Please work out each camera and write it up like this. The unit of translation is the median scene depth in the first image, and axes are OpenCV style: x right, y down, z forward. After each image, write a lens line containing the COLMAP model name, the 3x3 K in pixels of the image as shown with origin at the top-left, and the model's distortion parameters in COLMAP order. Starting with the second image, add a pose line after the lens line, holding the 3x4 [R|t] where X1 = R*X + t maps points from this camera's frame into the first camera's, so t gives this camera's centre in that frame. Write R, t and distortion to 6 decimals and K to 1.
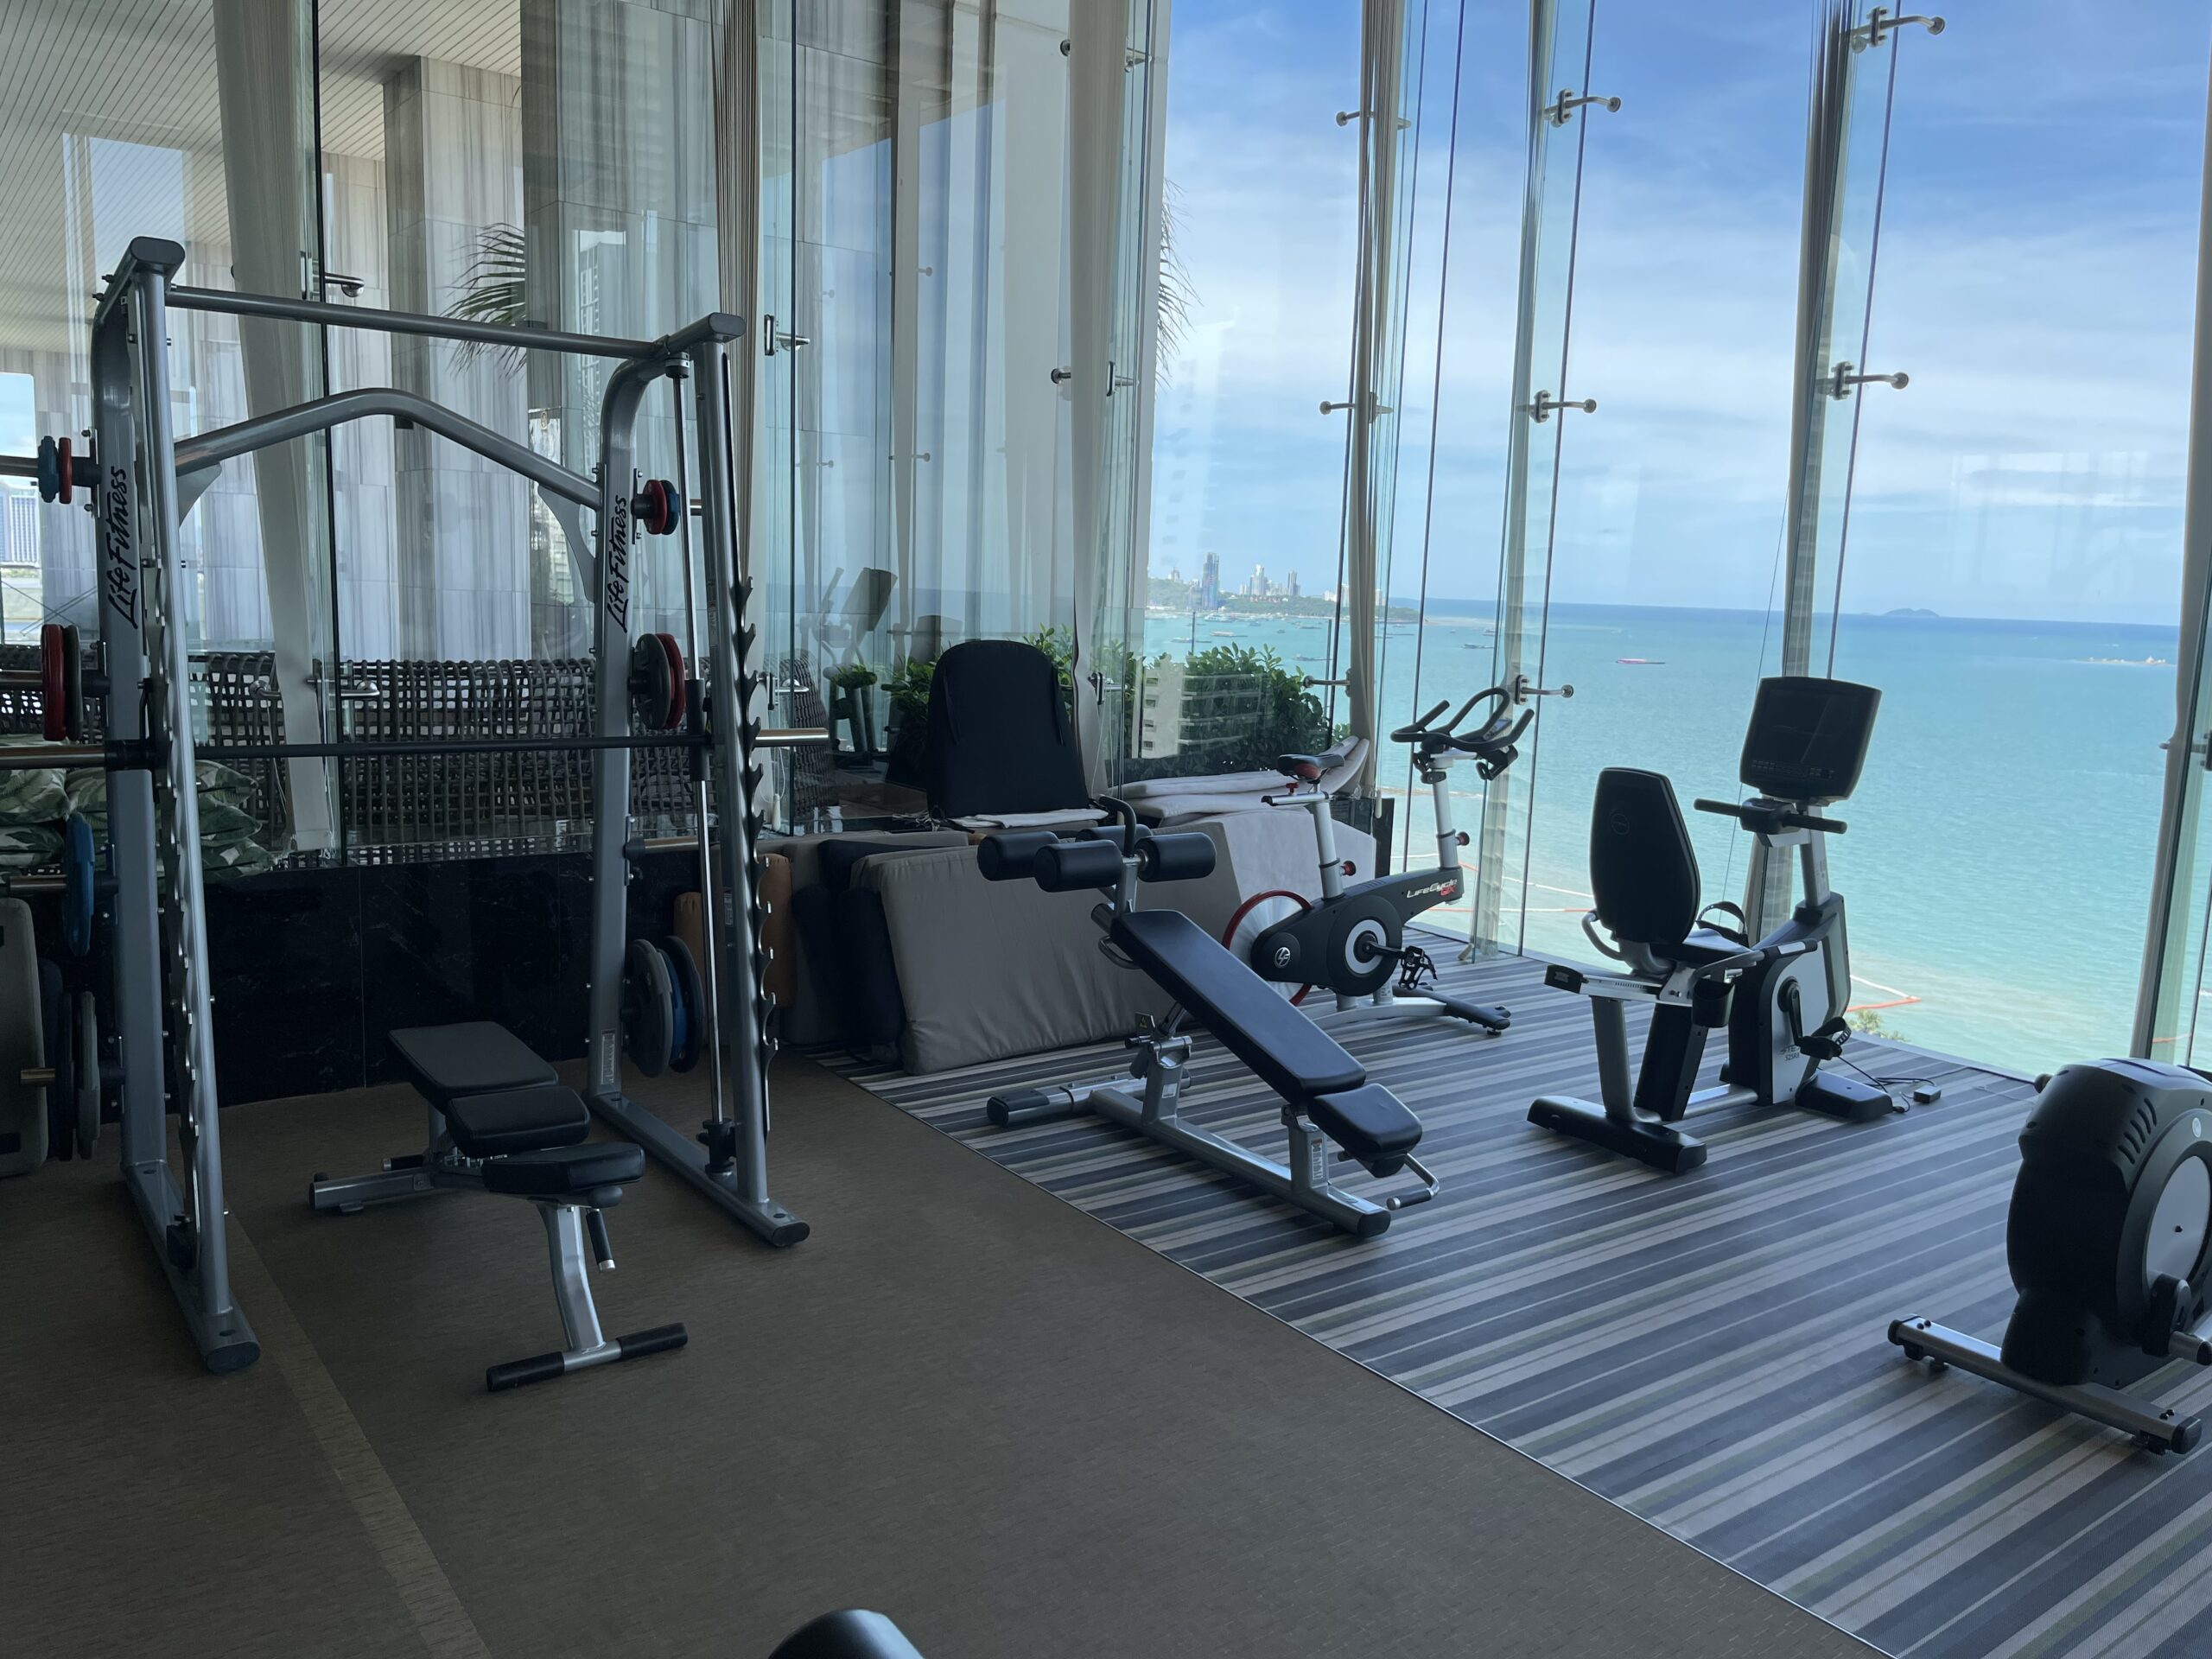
lens RADIAL K [[1542.4, 0, 1106.0], [0, 1542.4, 829.5], [0, 0, 1]] dist [-0.000186, -0.067087]
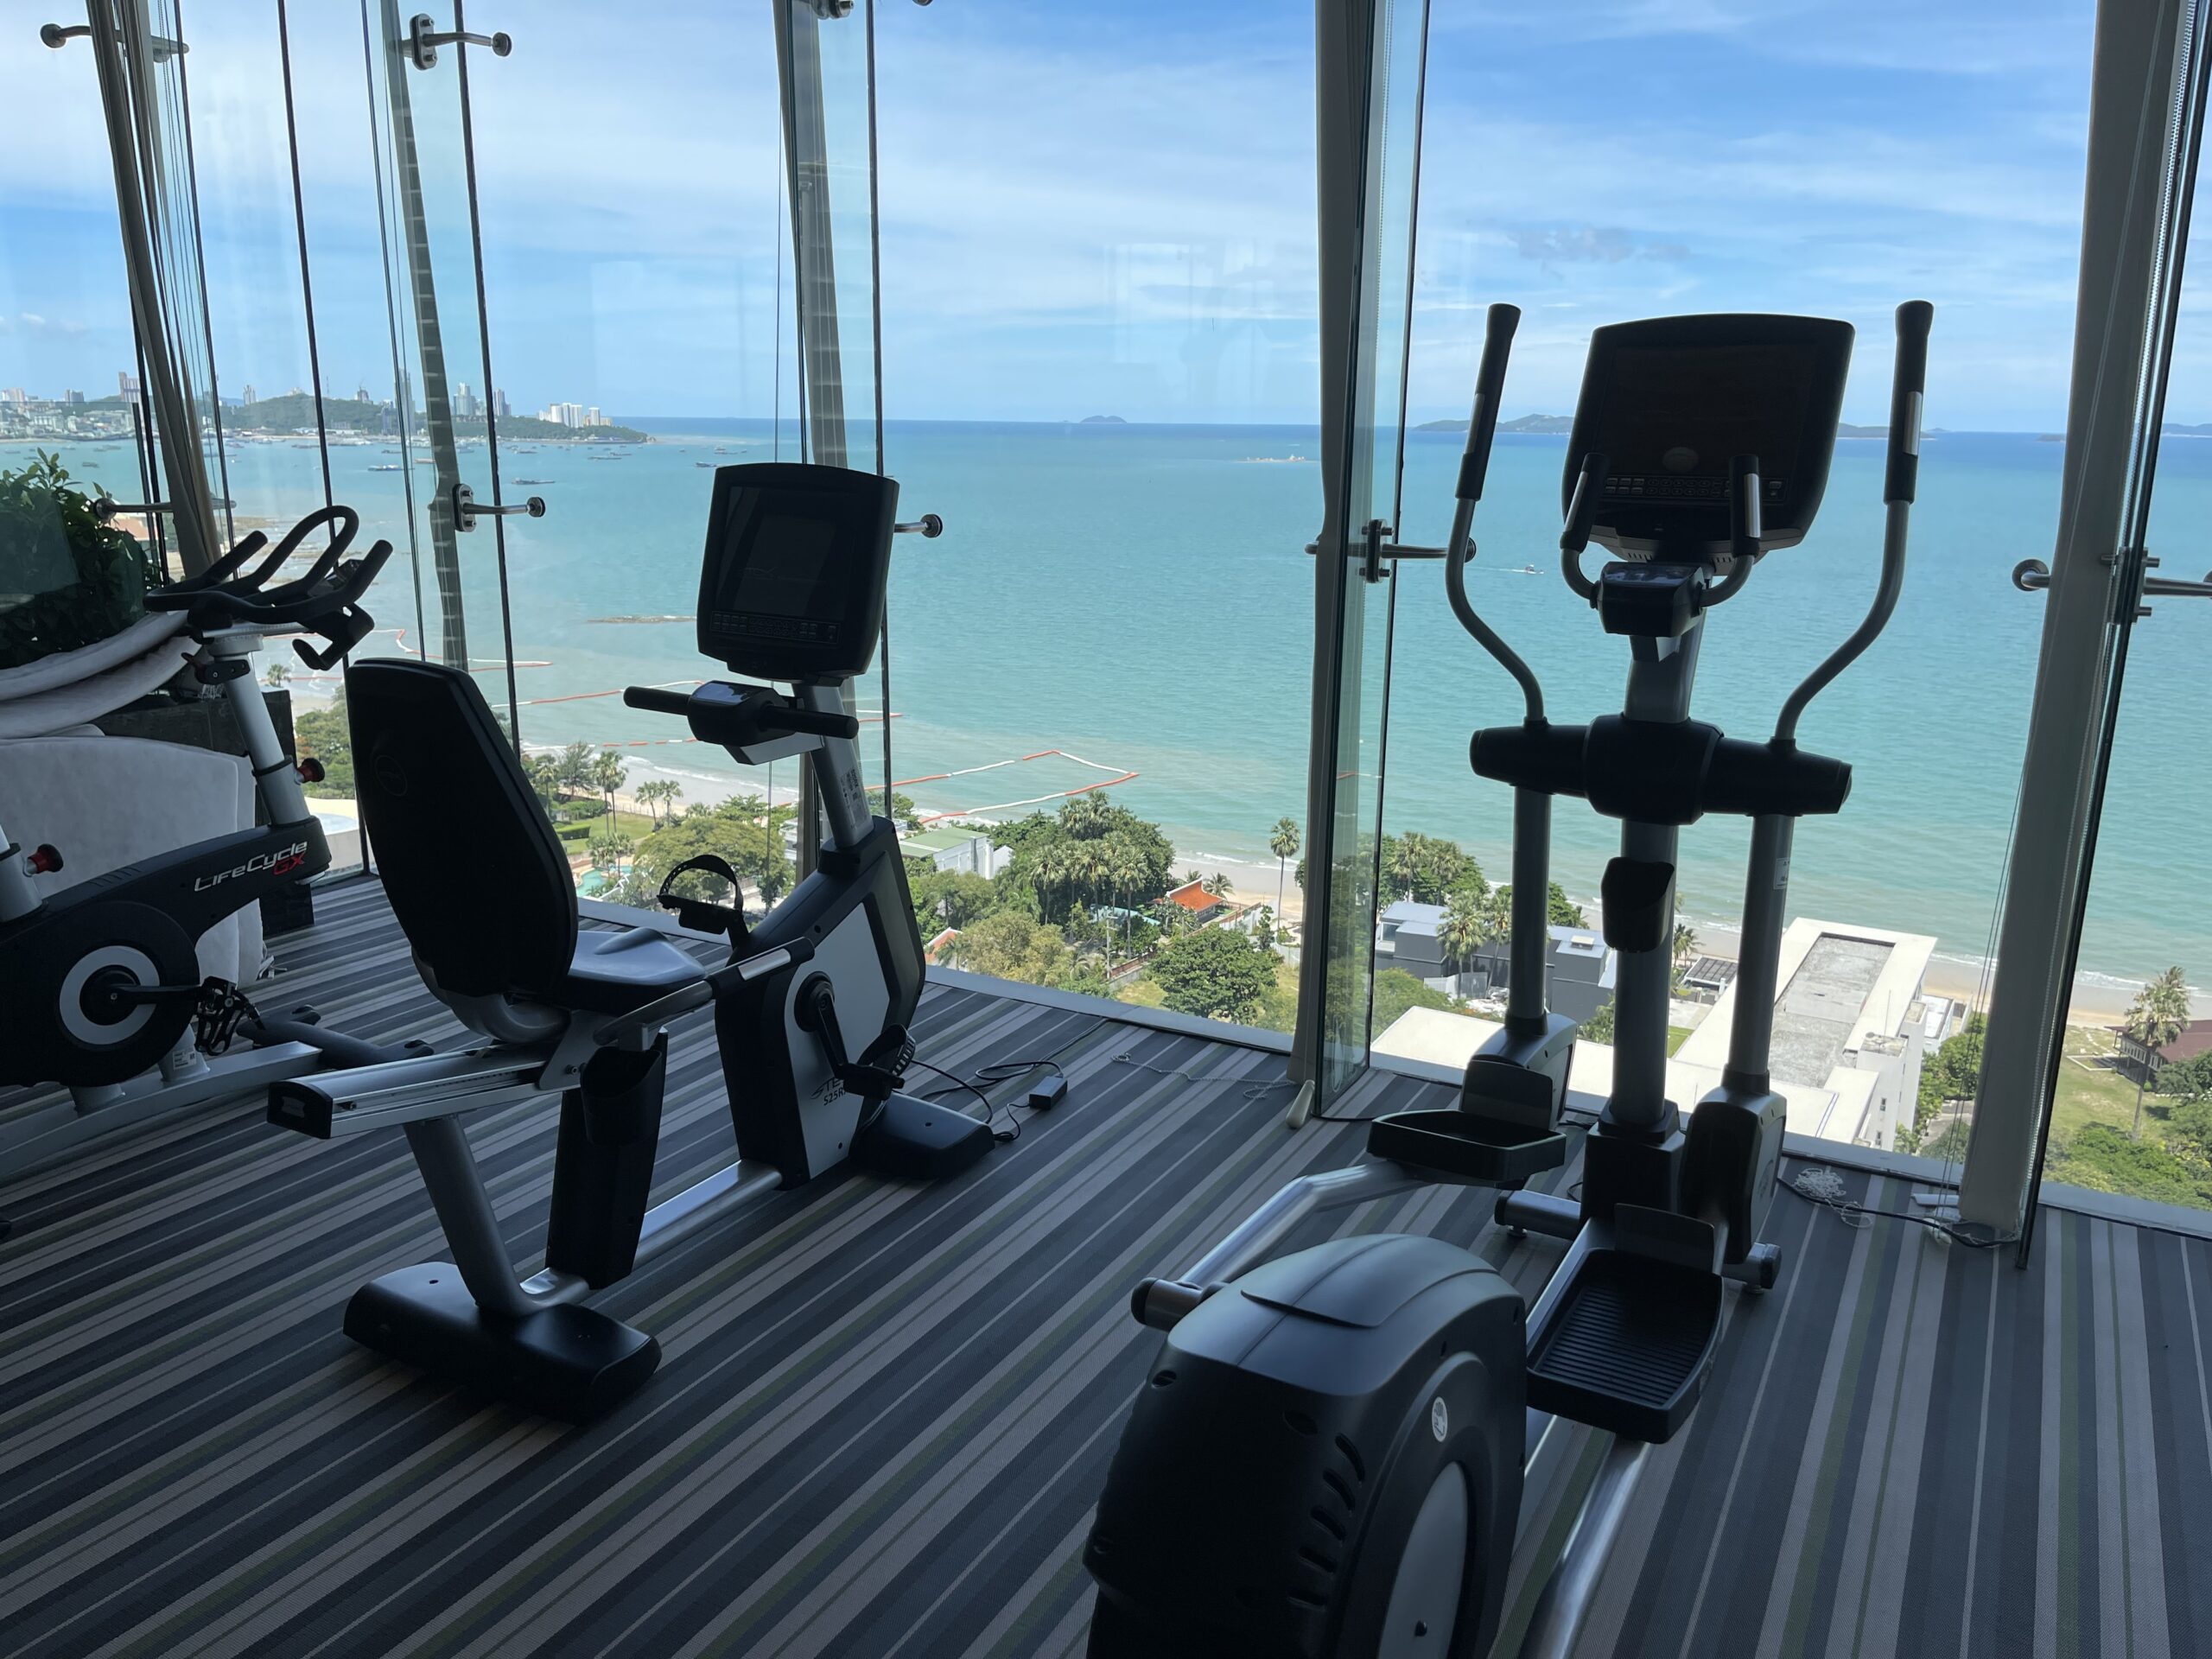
lens RADIAL K [[1542.4, 0, 1106.0], [0, 1542.4, 829.5], [0, 0, 1]] dist [-0.000186, -0.067087]
pose [[0.878855, -0.128495, 0.459459, 0.266955], [0.076079, 0.988470, 0.130917, -0.028789], [-0.470983, -0.080102, 0.878498, 0.409588]]
